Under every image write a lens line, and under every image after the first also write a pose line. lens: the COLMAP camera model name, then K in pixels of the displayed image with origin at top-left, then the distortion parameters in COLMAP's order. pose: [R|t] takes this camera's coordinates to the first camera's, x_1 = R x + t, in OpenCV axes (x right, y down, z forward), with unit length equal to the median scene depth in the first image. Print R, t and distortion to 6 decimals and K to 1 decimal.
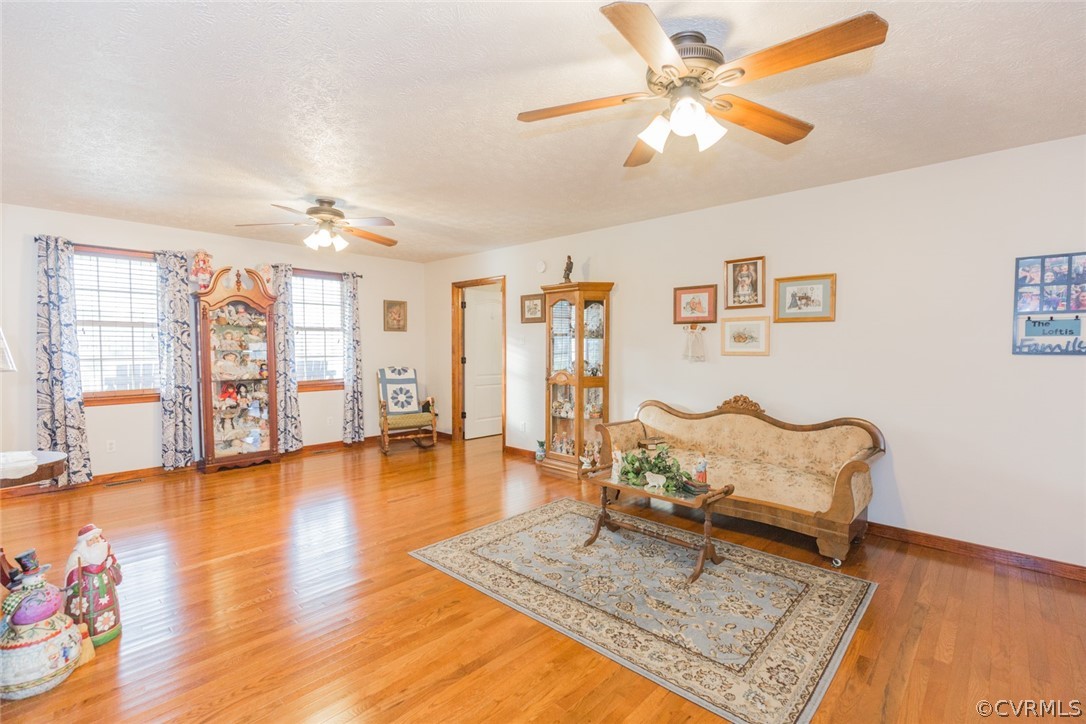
lens RADIAL K [[496.1, 0, 543.4], [0, 496.1, 364.0], [0, 0, 1]] dist [0.005074, -0.000391]
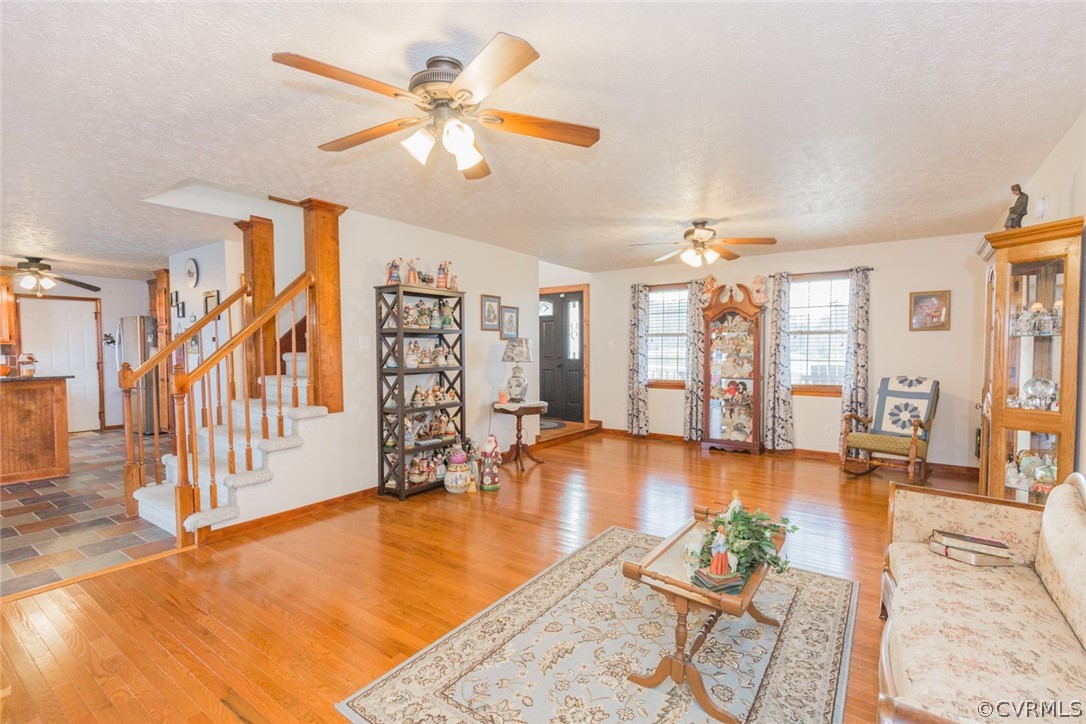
lens RADIAL K [[496.1, 0, 544.1], [0, 496.1, 362.9], [0, 0, 1]] dist [0.005074, -0.000391]
pose [[0.130464, 0.026229, -0.991106, 0.469739], [-0.038058, 0.999046, 0.021430, -0.012268], [0.990722, 0.034924, 0.131338, 0.367792]]
